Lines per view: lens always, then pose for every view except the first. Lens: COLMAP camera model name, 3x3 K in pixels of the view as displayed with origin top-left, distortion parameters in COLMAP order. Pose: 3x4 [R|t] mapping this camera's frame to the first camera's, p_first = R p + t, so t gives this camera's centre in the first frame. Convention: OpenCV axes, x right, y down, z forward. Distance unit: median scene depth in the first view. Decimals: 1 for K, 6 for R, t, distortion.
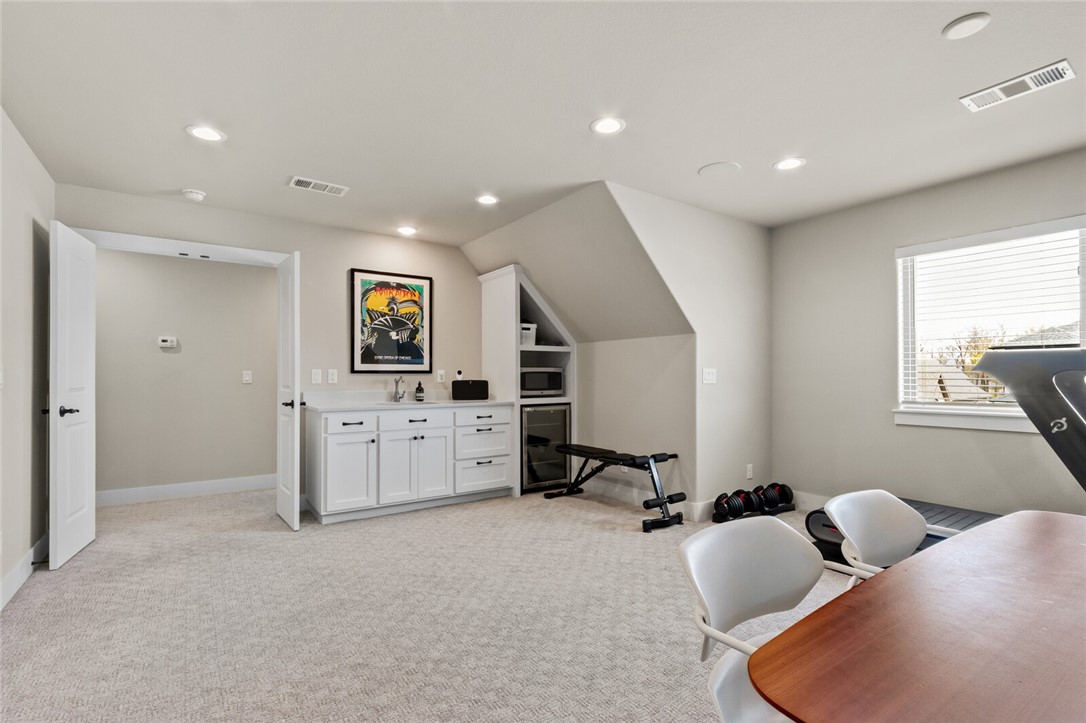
lens RADIAL K [[497.1, 0, 543.5], [0, 497.1, 374.0], [0, 0, 1]] dist [-0.000637, -0.000043]
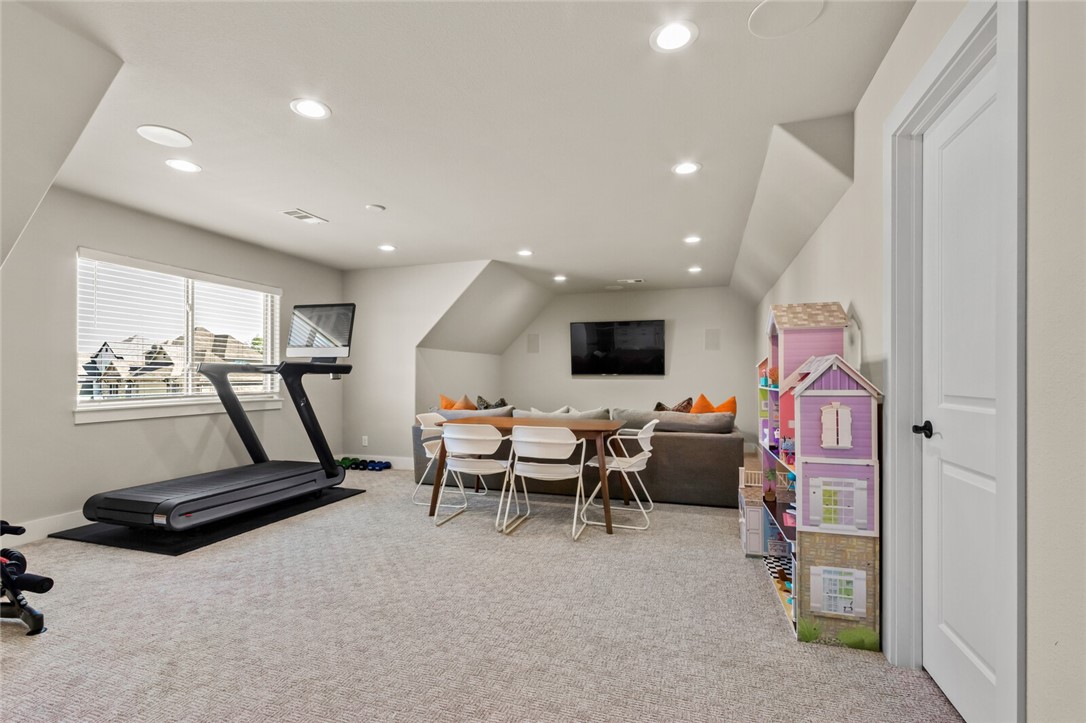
lens RADIAL K [[497.1, 0, 543.5], [0, 497.1, 374.0], [0, 0, 1]] dist [-0.000637, -0.000043]
pose [[-0.604863, 0.003522, 0.796322, -0.736792], [-0.005929, 0.999943, -0.008926, 0.006006], [-0.796308, -0.010121, -0.604807, 1.003733]]
